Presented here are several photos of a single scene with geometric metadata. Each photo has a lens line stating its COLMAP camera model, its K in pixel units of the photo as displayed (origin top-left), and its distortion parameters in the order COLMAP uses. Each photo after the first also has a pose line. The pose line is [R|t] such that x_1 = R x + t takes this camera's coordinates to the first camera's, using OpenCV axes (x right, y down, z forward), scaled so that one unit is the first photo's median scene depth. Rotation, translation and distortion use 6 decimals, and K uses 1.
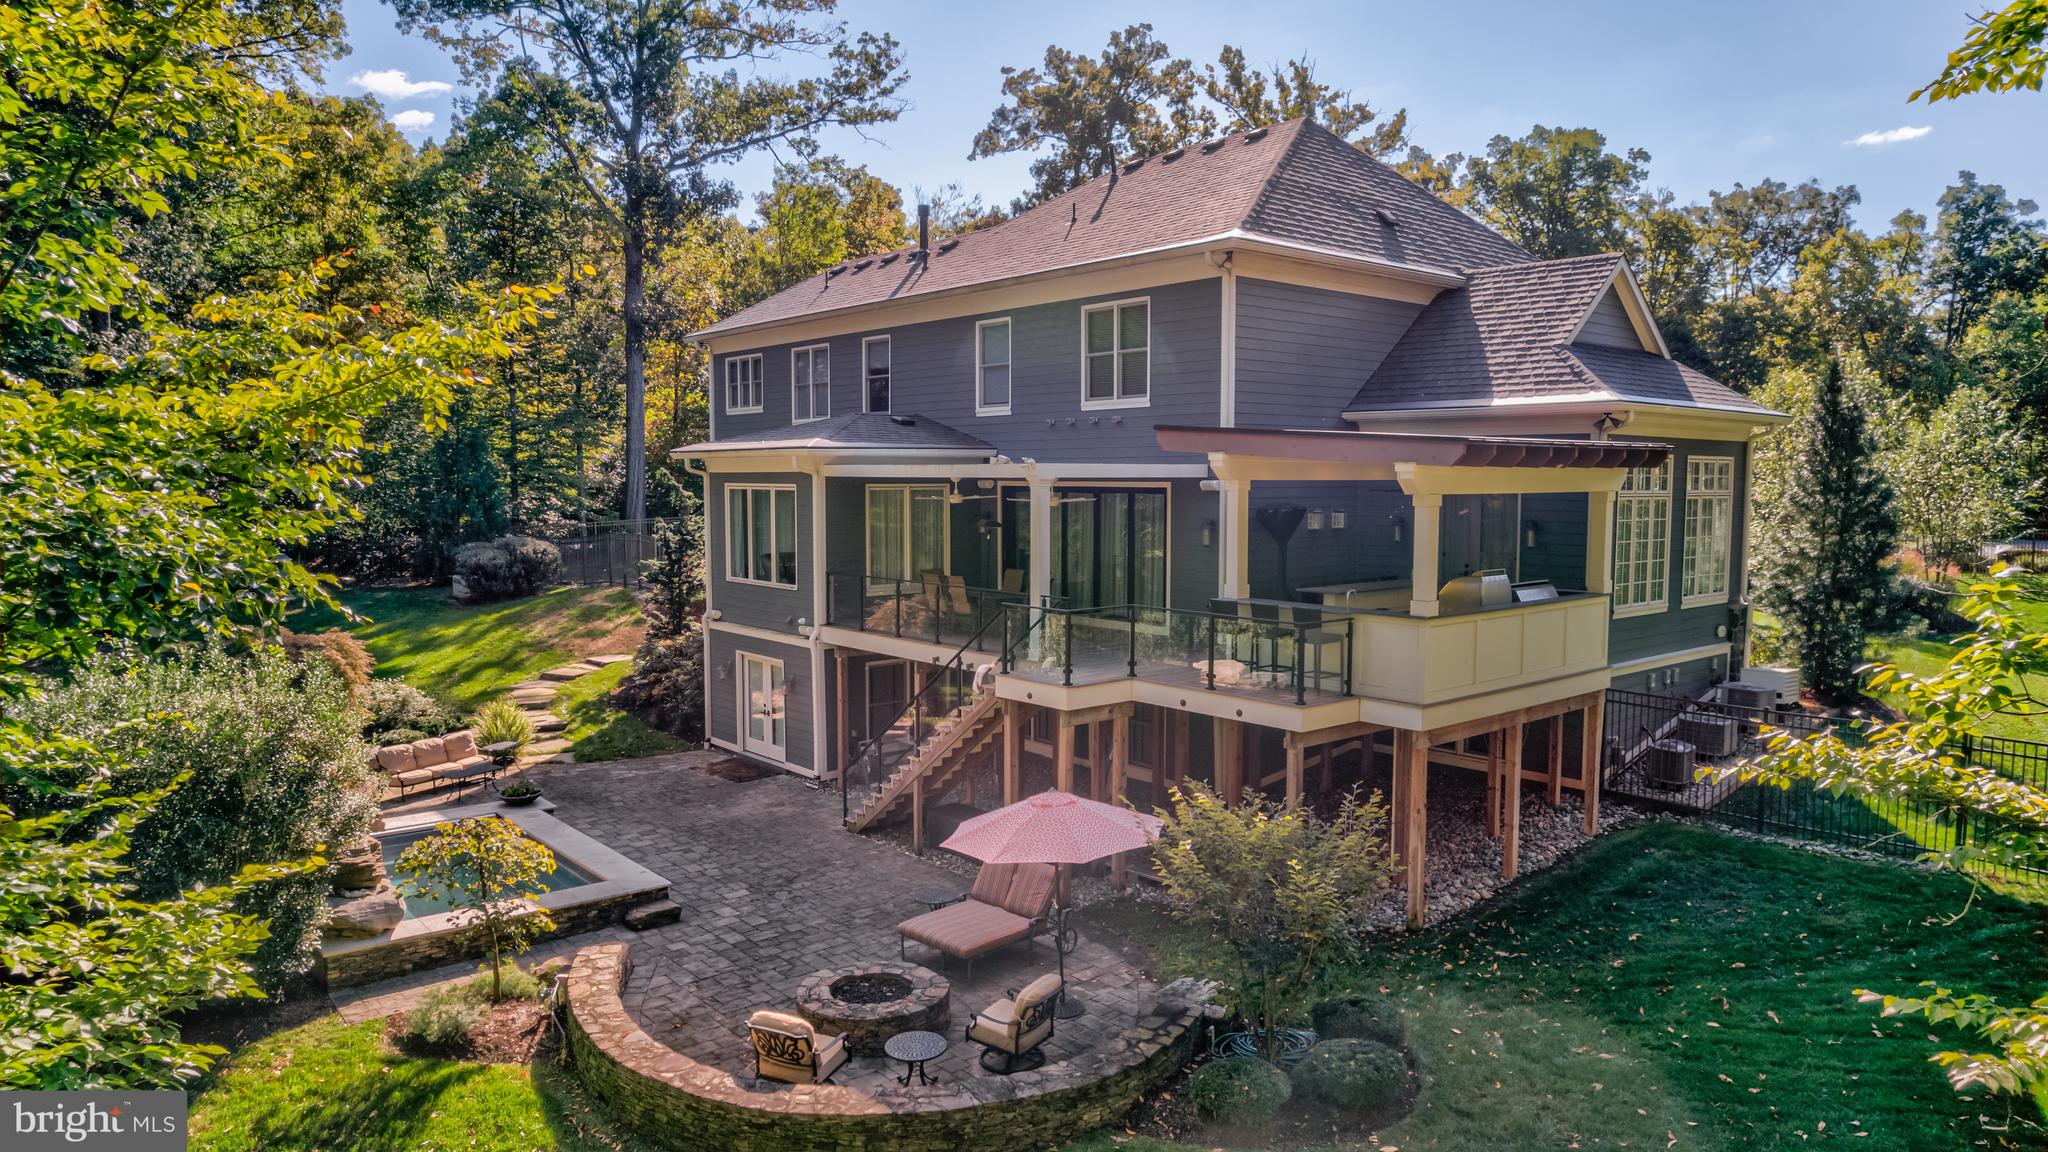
lens RADIAL K [[1317.4, 0, 1024.0], [0, 1317.4, 576.0], [0, 0, 1]] dist [-0.053013, 0.046563]
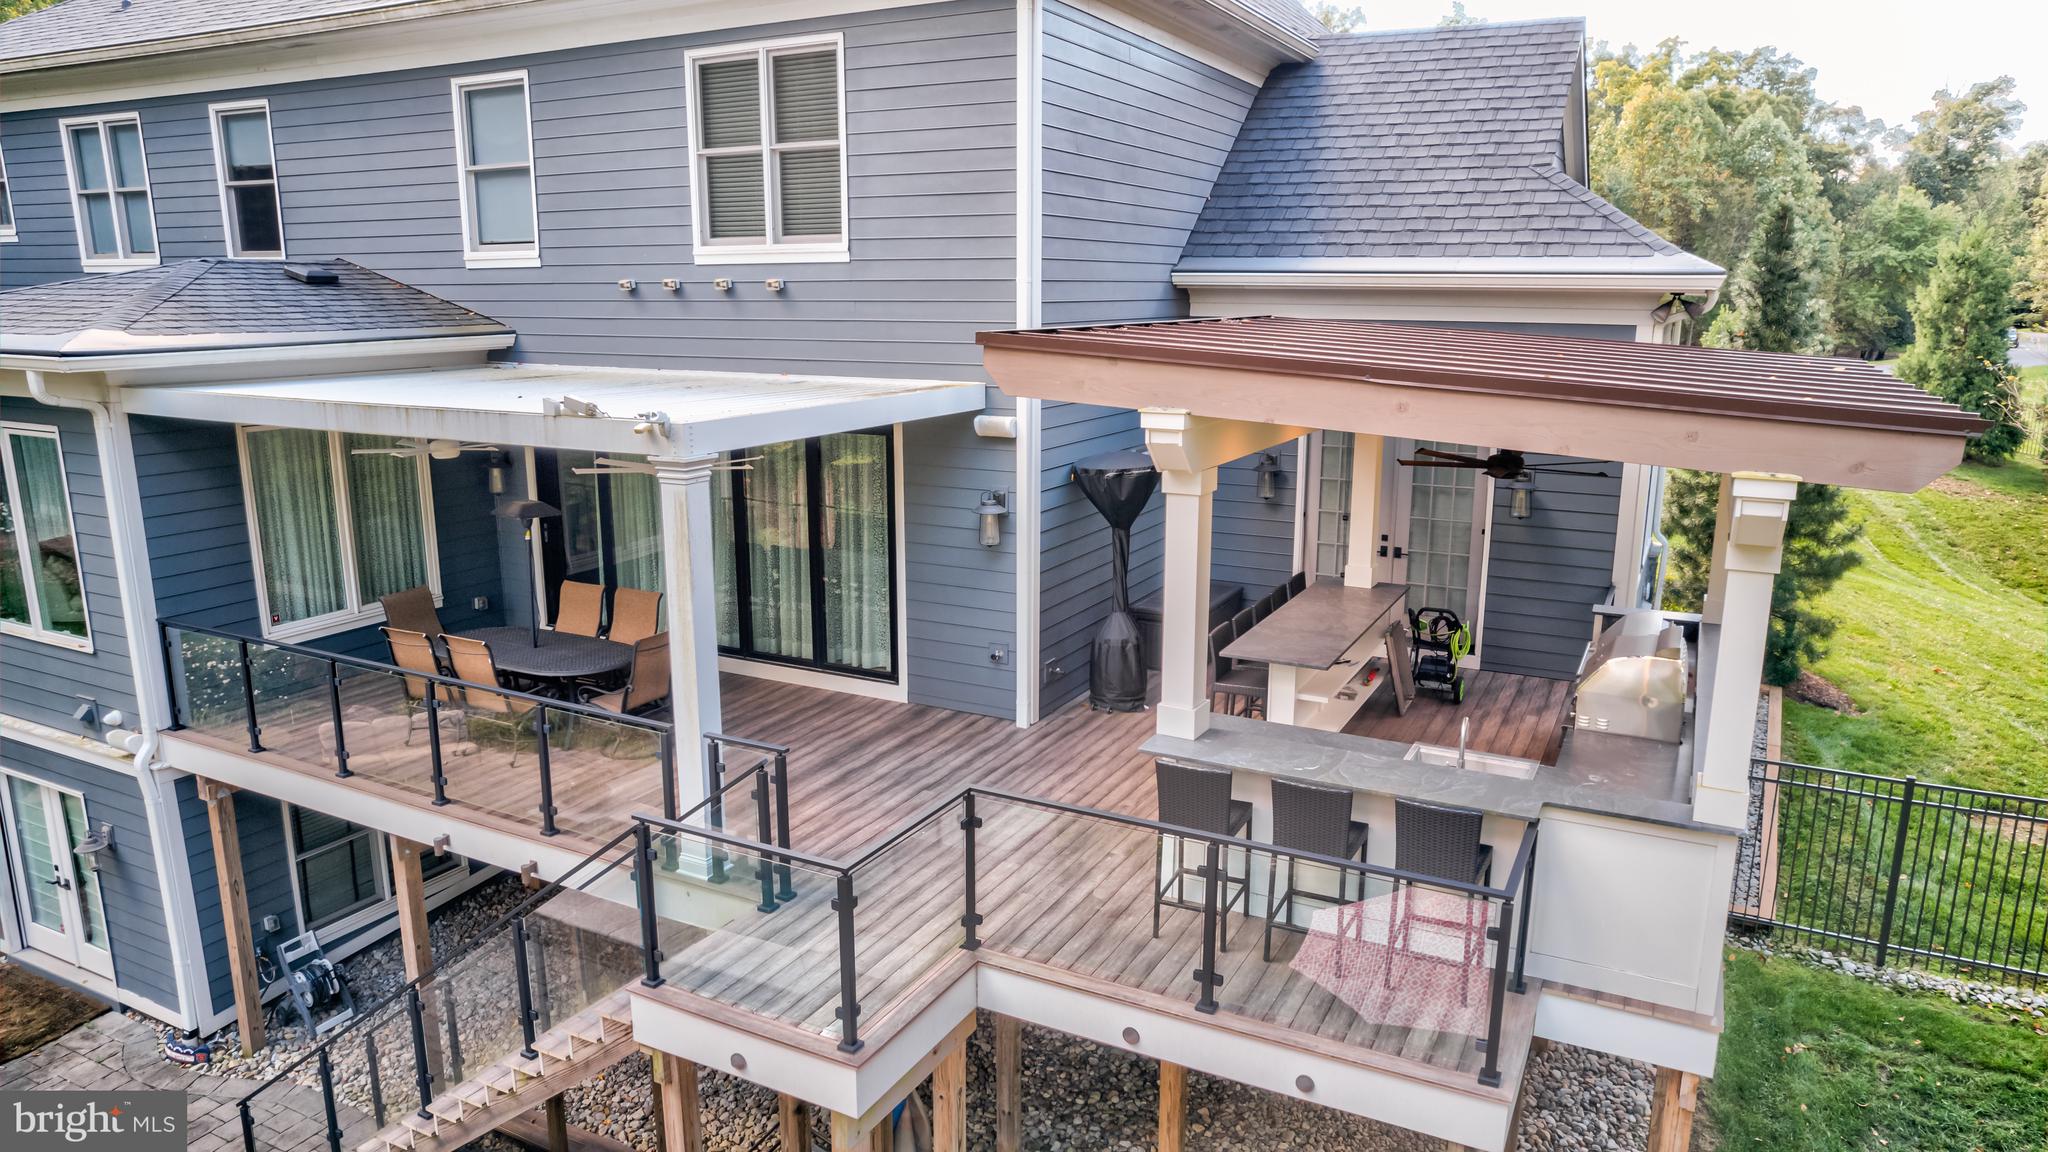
lens RADIAL K [[1317.4, 0, 1024.0], [0, 1317.4, 576.0], [0, 0, 1]] dist [-0.053013, 0.046563]
pose [[0.924237, -0.080233, 0.373295, -0.037363], [0.027142, 0.989005, 0.145369, -0.074557], [-0.380854, -0.124224, 0.916253, 0.460742]]
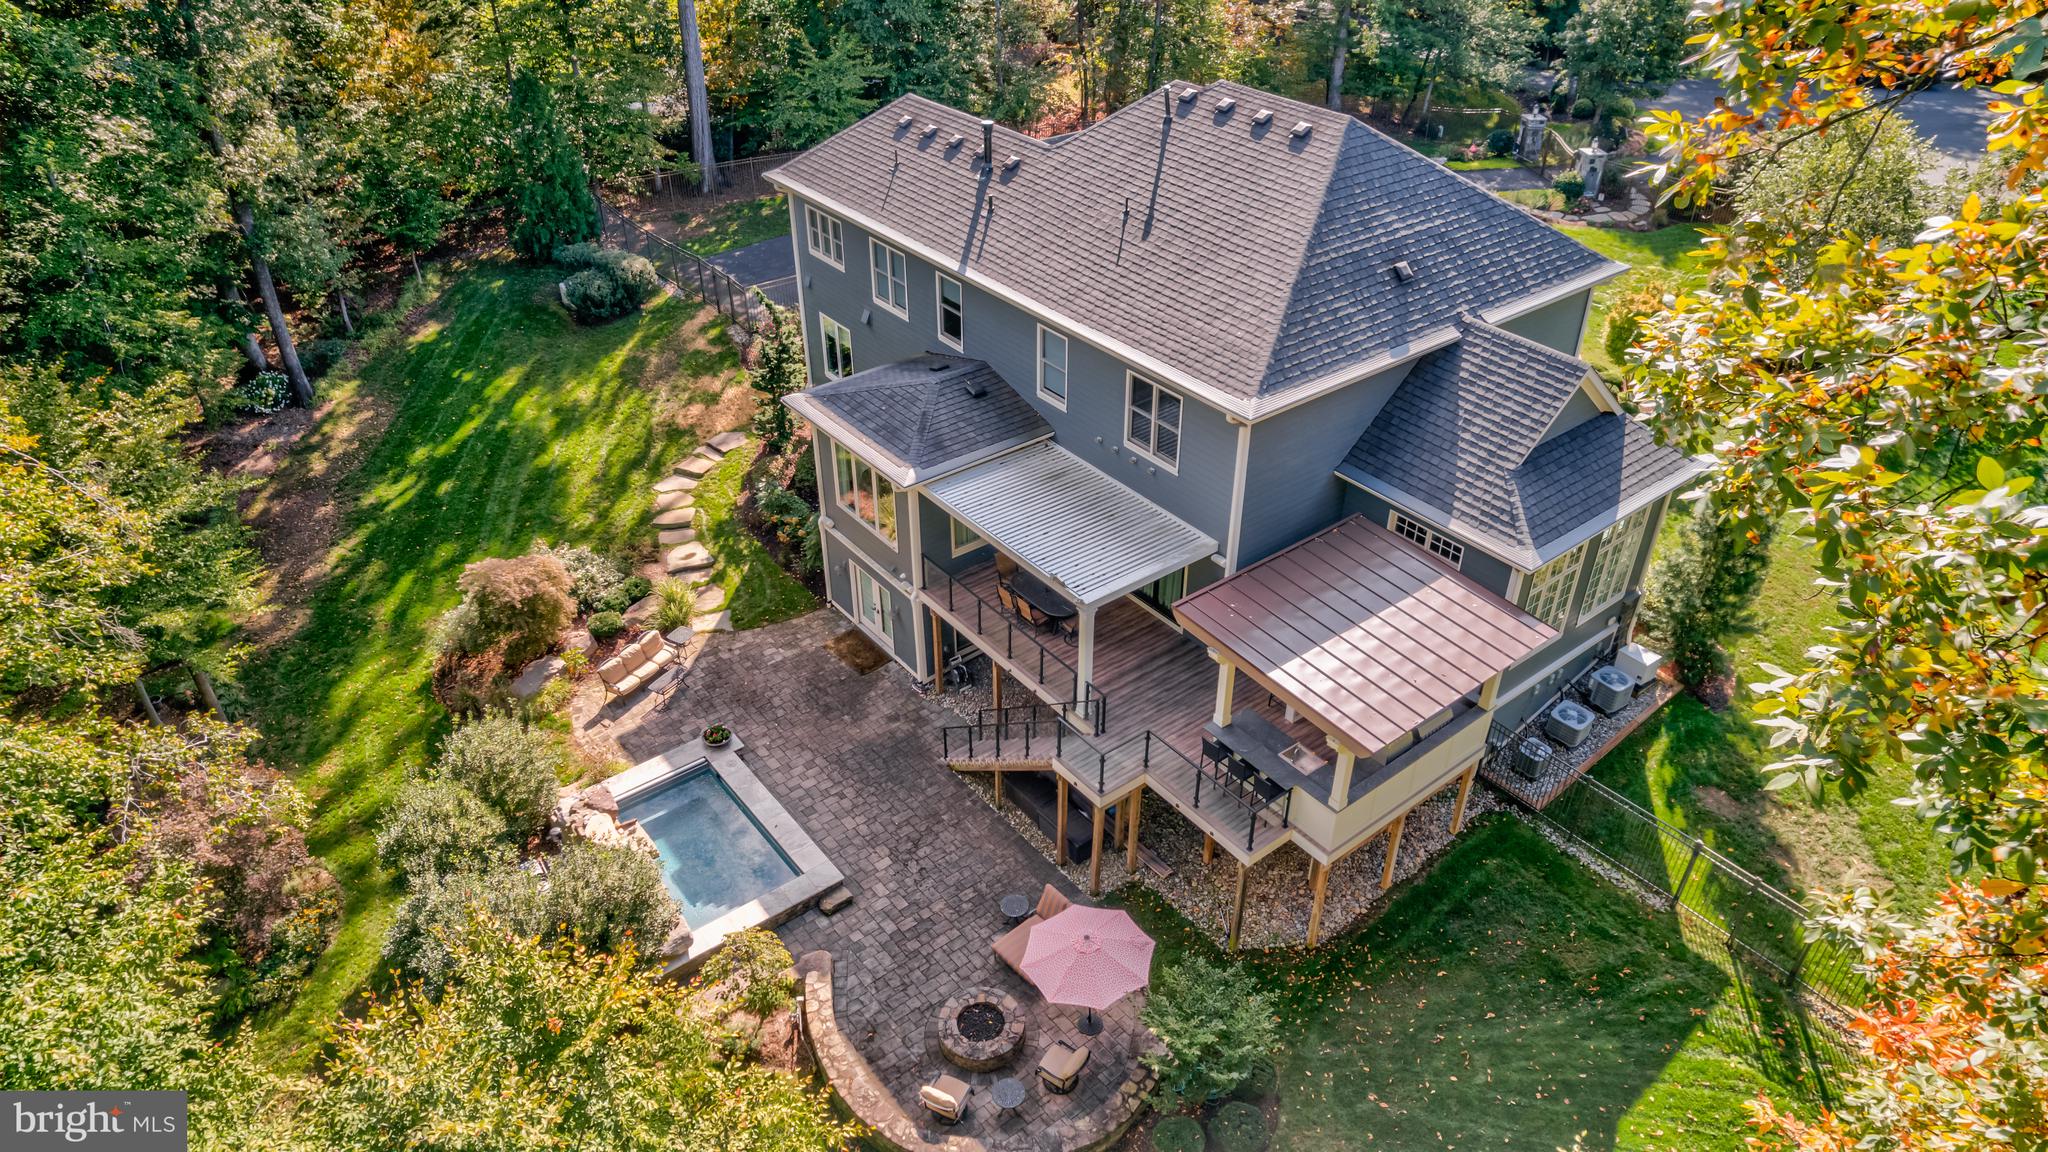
lens RADIAL K [[1317.4, 0, 1024.0], [0, 1317.4, 576.0], [0, 0, 1]] dist [-0.053013, 0.046563]
pose [[0.999309, 0.017633, -0.032717, -0.006869], [0.001077, 0.866180, 0.499731, -0.621254], [0.037150, -0.499421, 0.865563, -0.123692]]
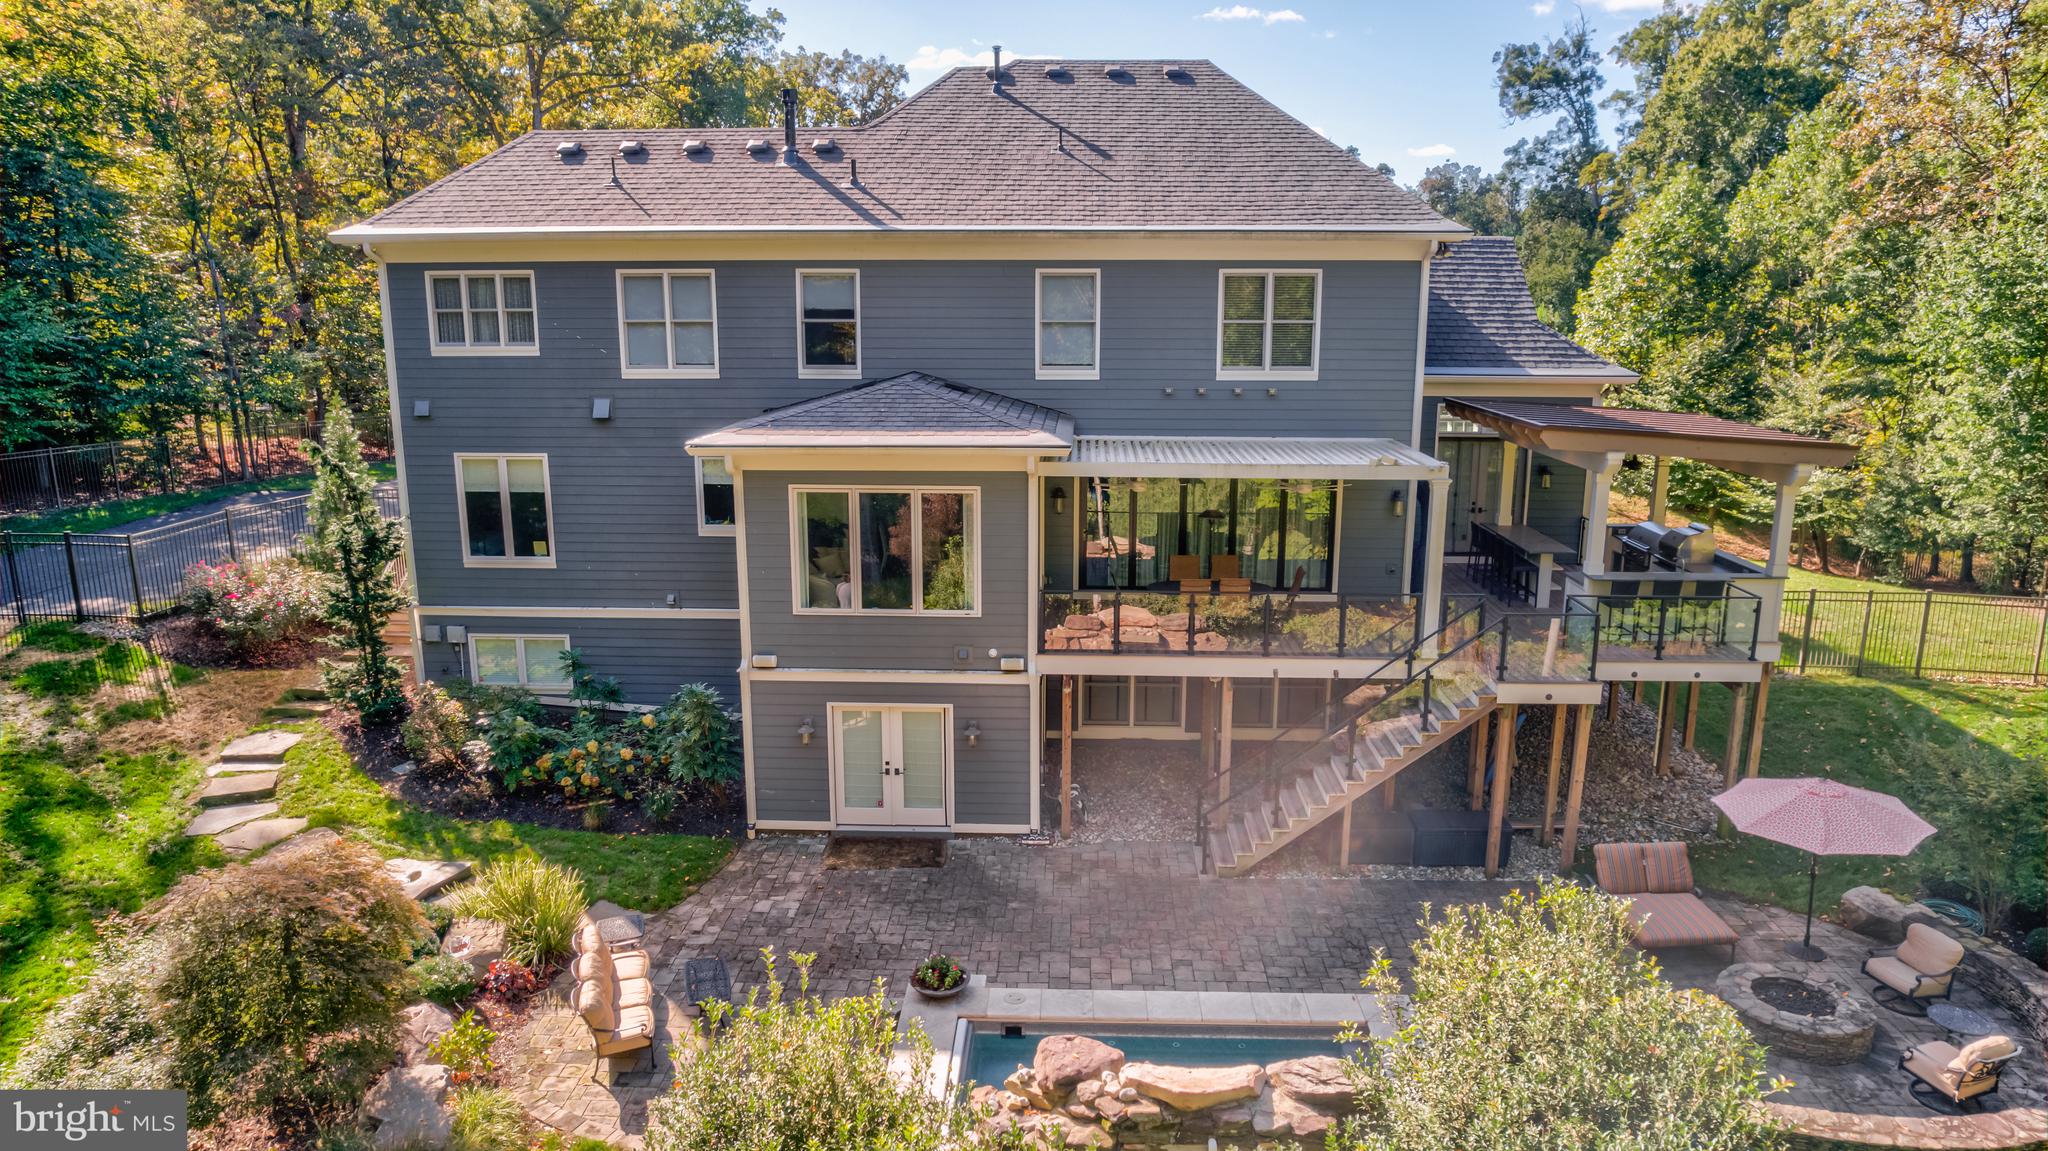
lens RADIAL K [[1317.4, 0, 1024.0], [0, 1317.4, 575.5], [0, 0, 1]] dist [-0.053013, 0.046563]
pose [[0.677880, -0.154714, 0.718709, -0.736570], [0.055786, 0.985612, 0.159553, -0.142730], [-0.733053, -0.068064, 0.676757, 0.444354]]
